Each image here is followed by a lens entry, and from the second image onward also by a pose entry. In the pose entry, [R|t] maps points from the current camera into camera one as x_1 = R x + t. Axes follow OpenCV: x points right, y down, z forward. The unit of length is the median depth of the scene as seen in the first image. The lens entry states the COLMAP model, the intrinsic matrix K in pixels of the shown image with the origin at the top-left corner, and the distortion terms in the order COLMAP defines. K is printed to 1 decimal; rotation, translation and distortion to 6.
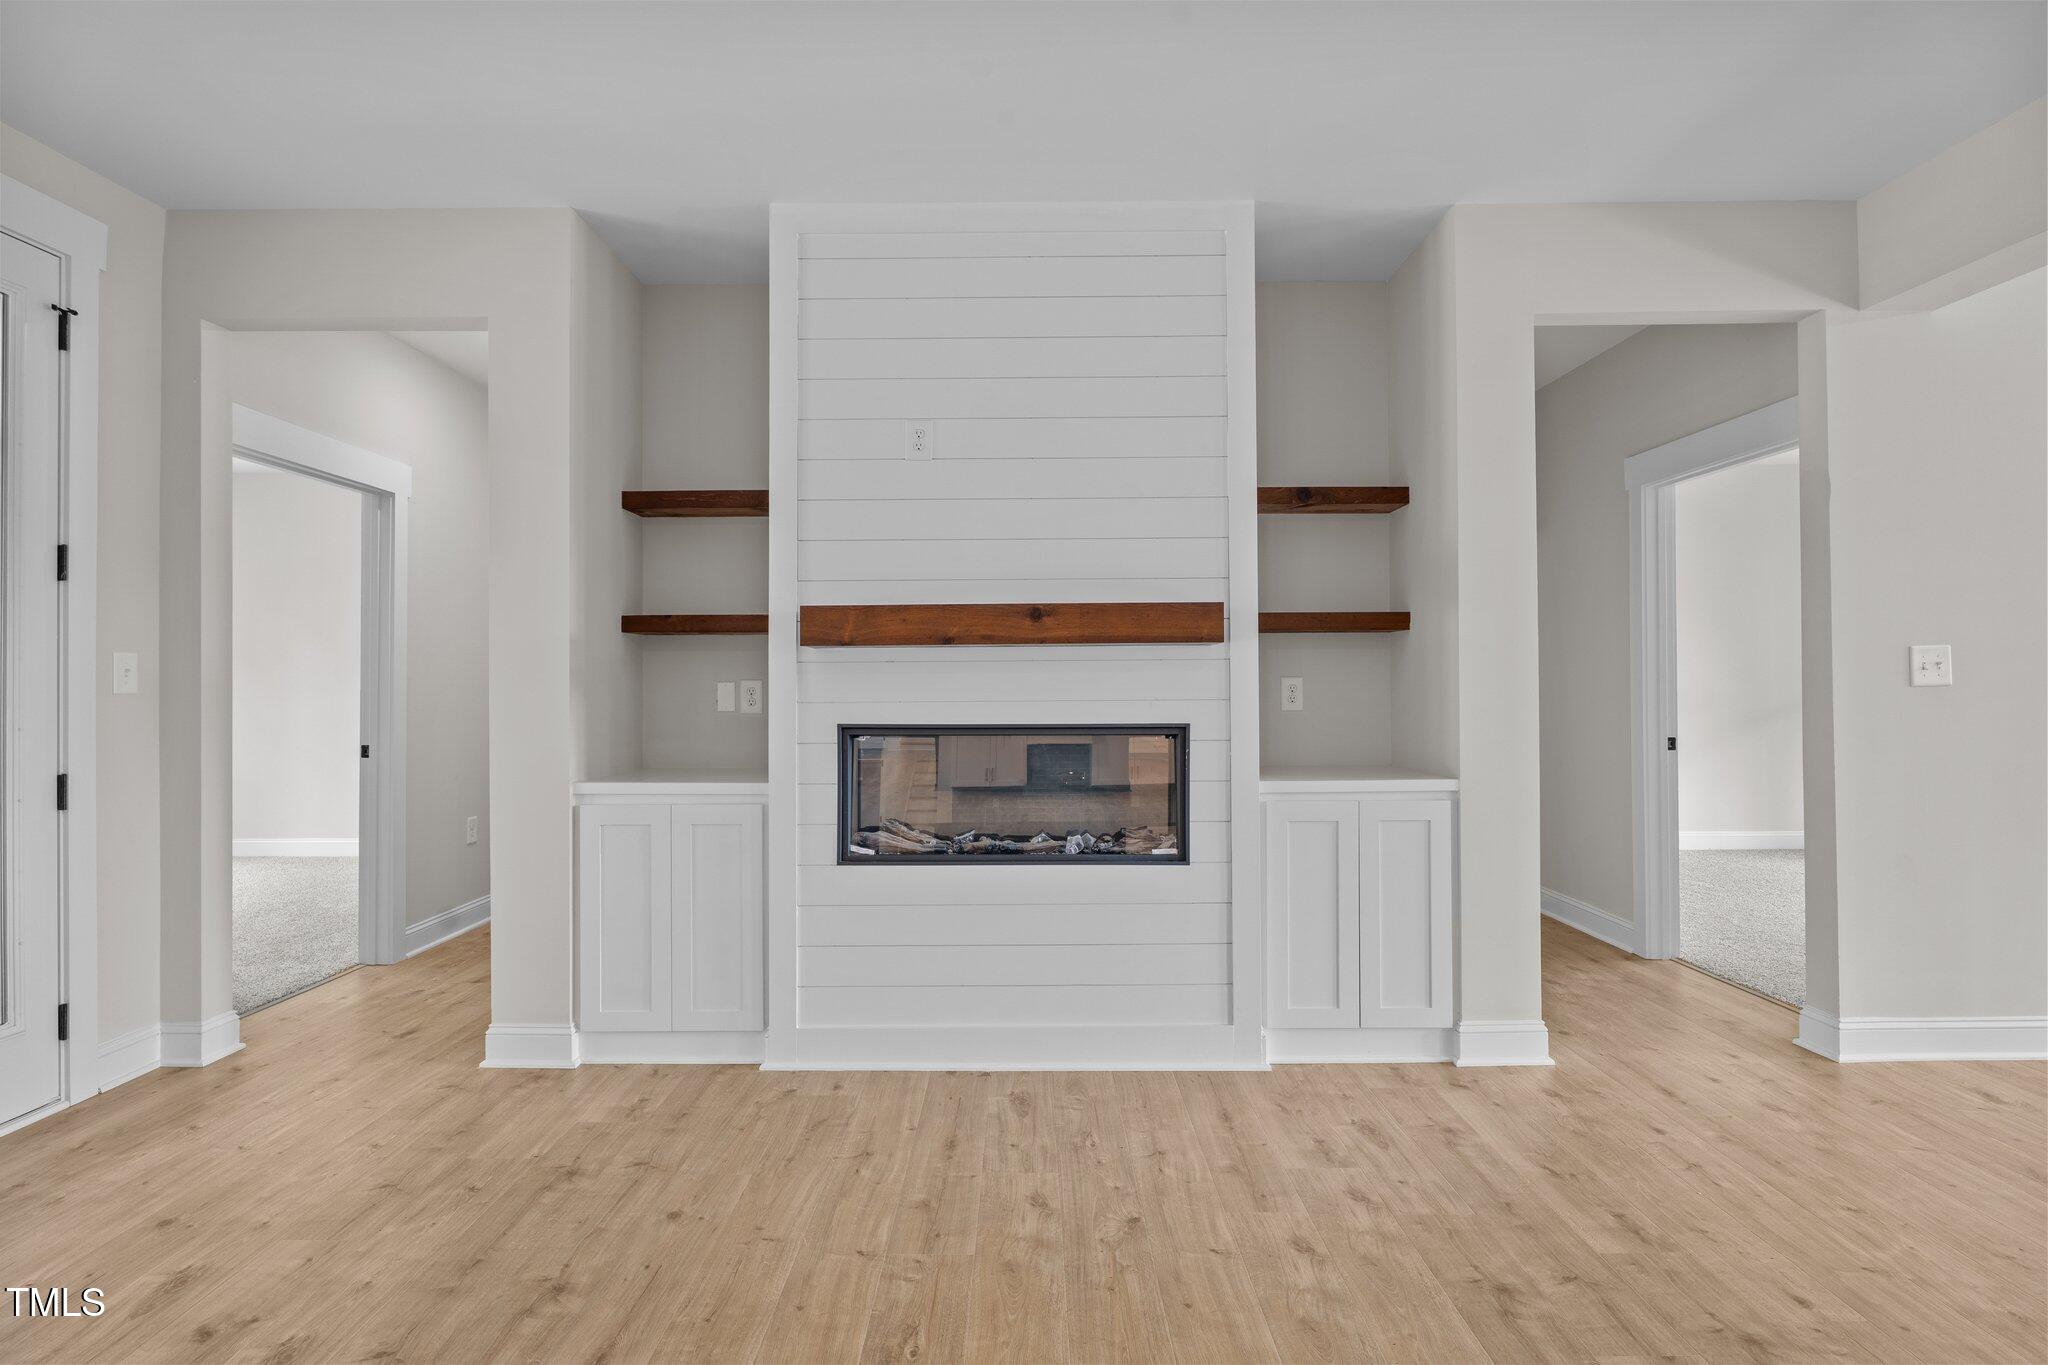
lens RADIAL K [[1002.3, 0, 1023.0], [0, 1002.3, 675.0], [0, 0, 1]] dist [-0.002104, -0.000436]
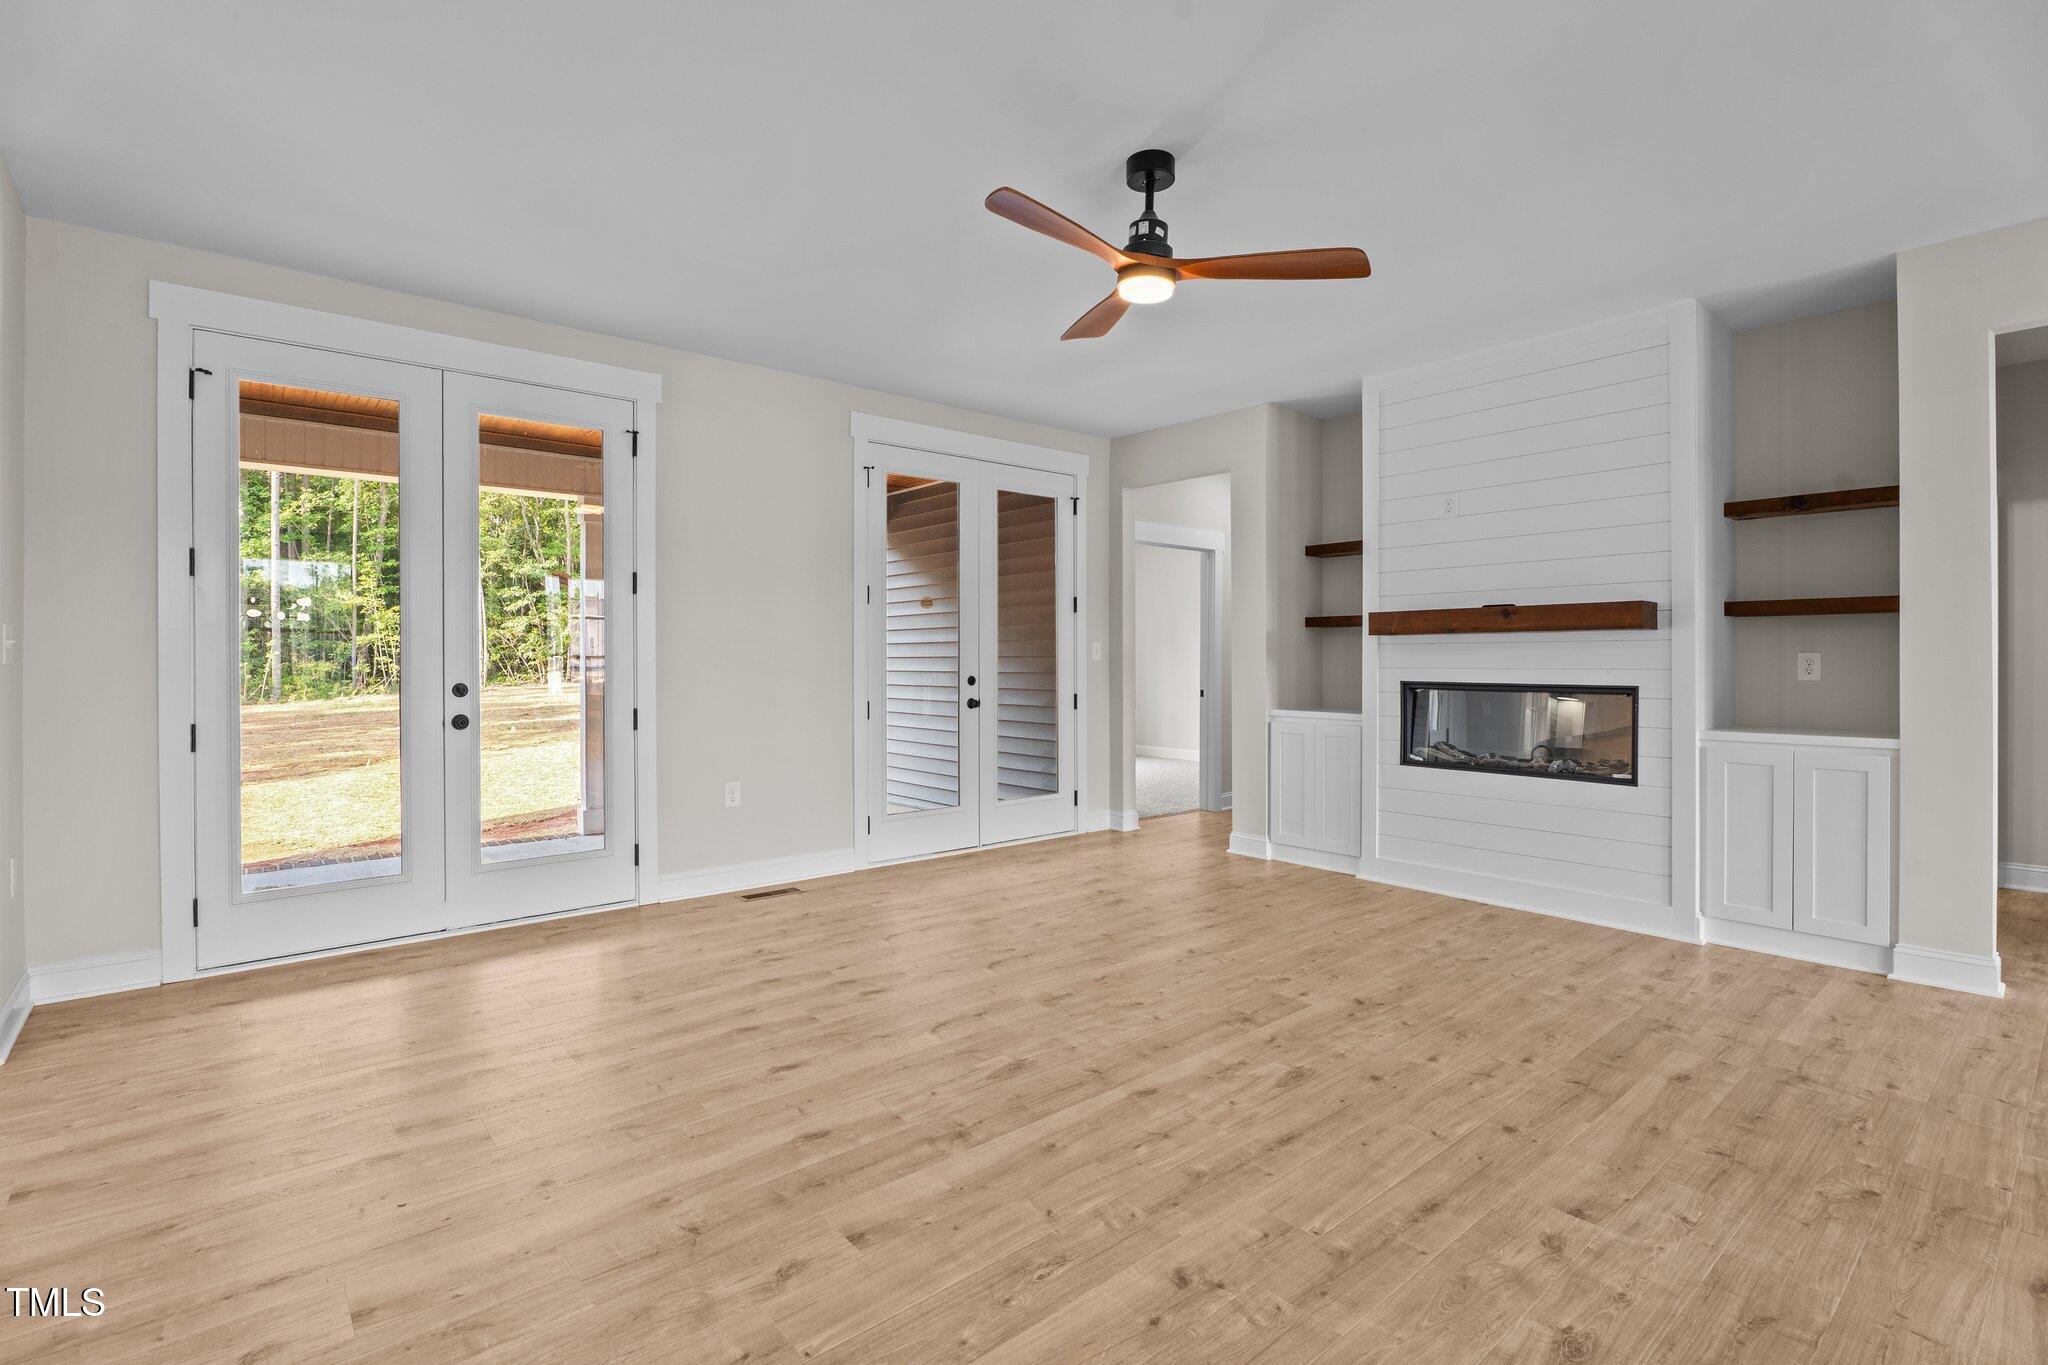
lens RADIAL K [[947.2, 0, 1025.7], [0, 947.2, 661.8], [0, 0, 1]] dist [-0.011944, 0.000883]
pose [[0.652931, 0.006501, -0.757390, 0.604853], [0.003641, 0.999925, 0.011722, -0.003910], [0.757409, -0.010412, 0.652858, -0.506807]]
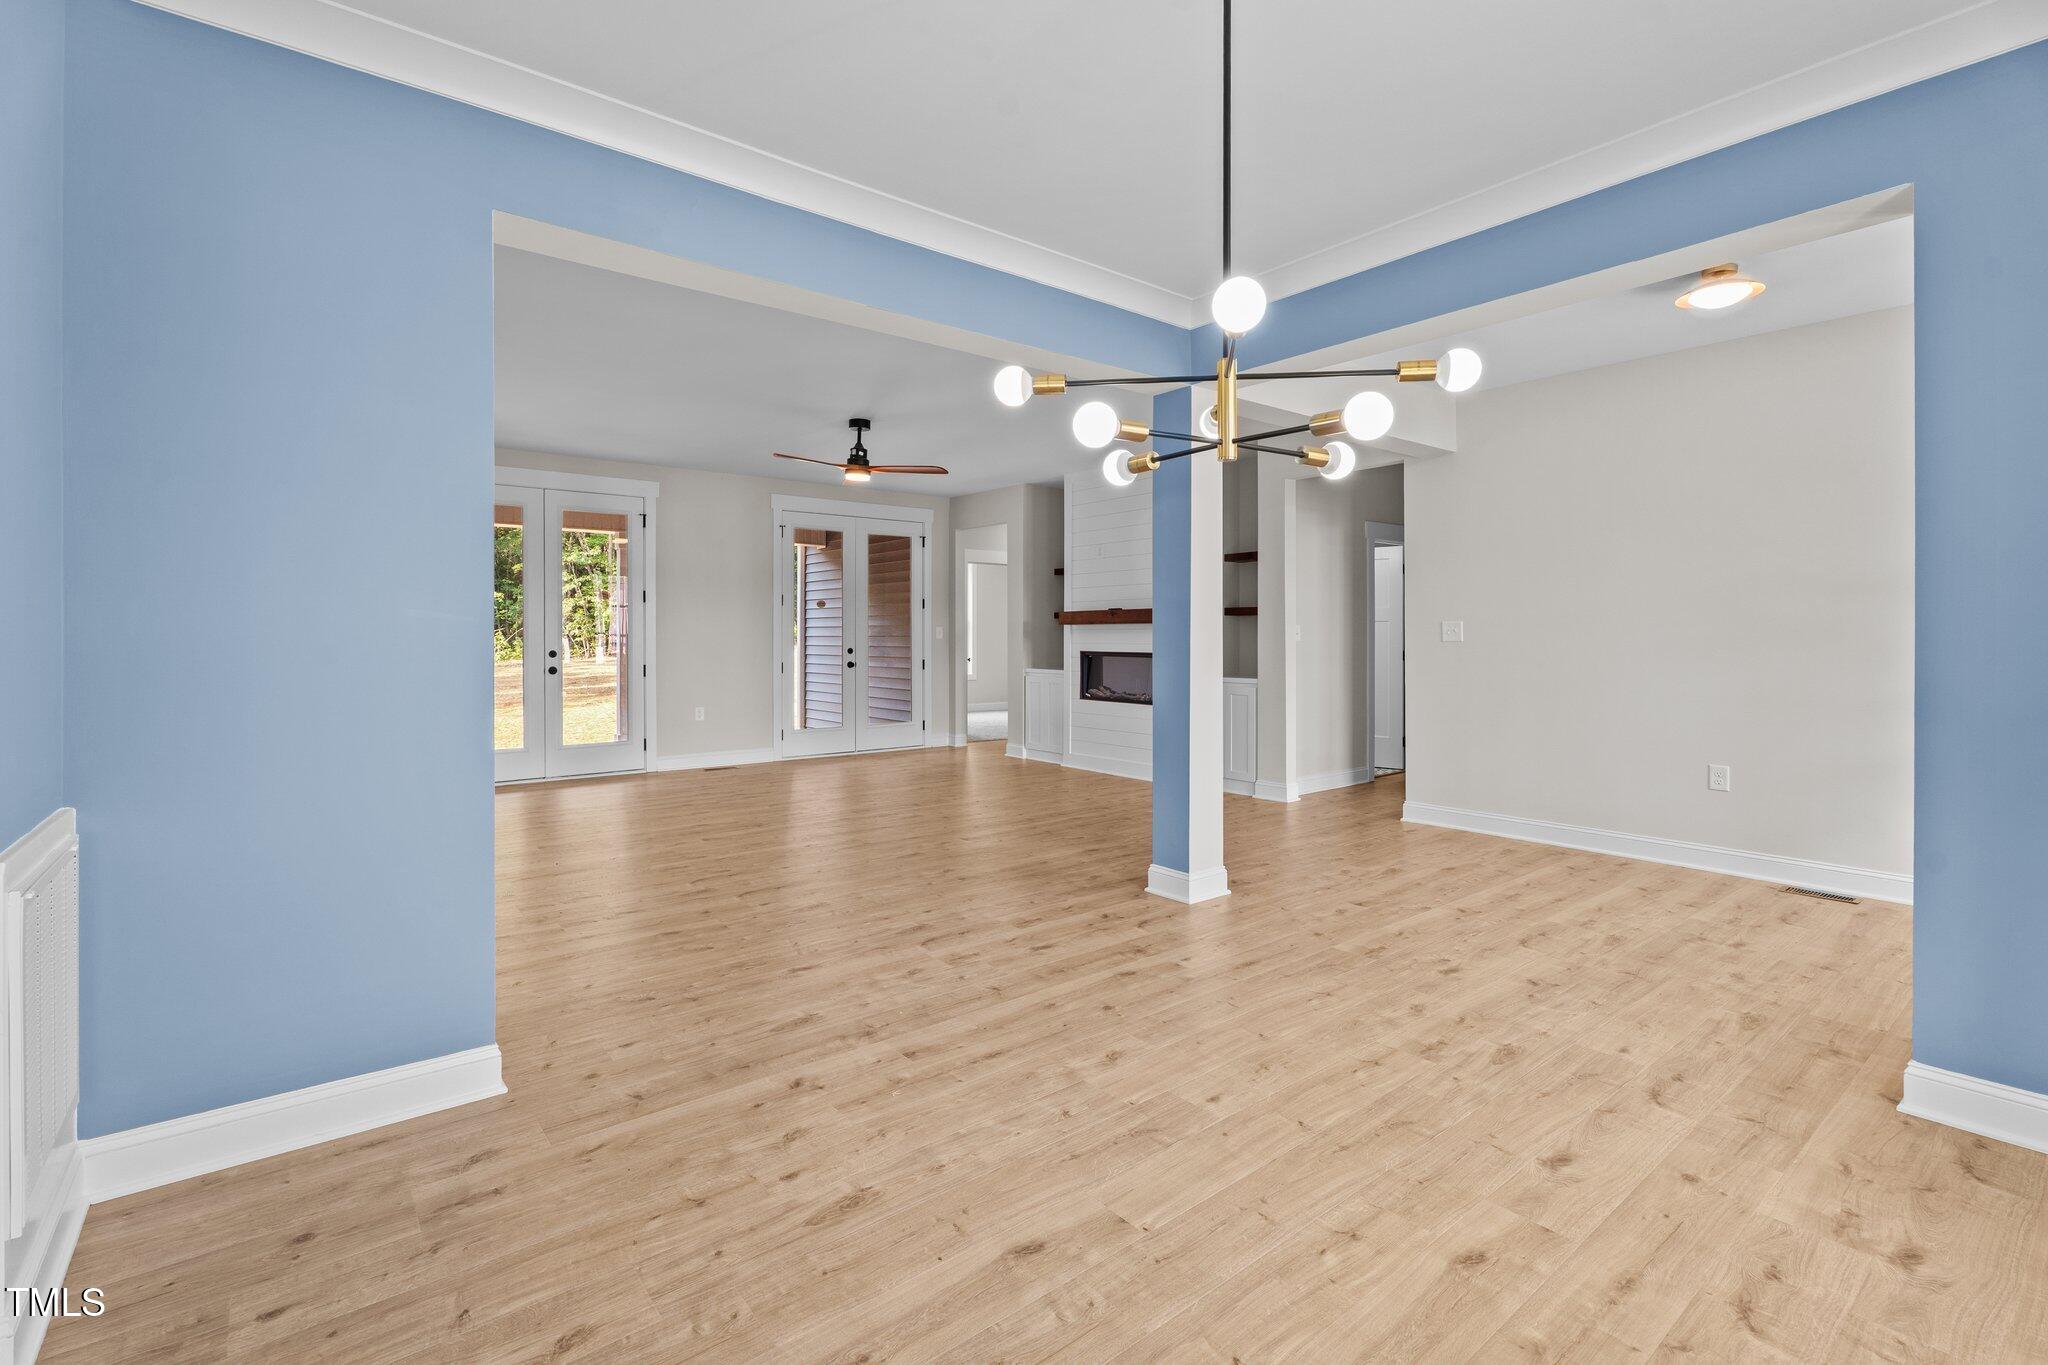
lens RADIAL K [[926.1, 0, 1024.0], [0, 926.1, 639.0], [0, 0, 1]] dist [0.000321, -0.000069]
pose [[0.629416, 0.007694, -0.777030, 1.815568], [0.002162, 0.999930, 0.011653, -0.017626], [0.777065, -0.009015, 0.629355, -0.825187]]
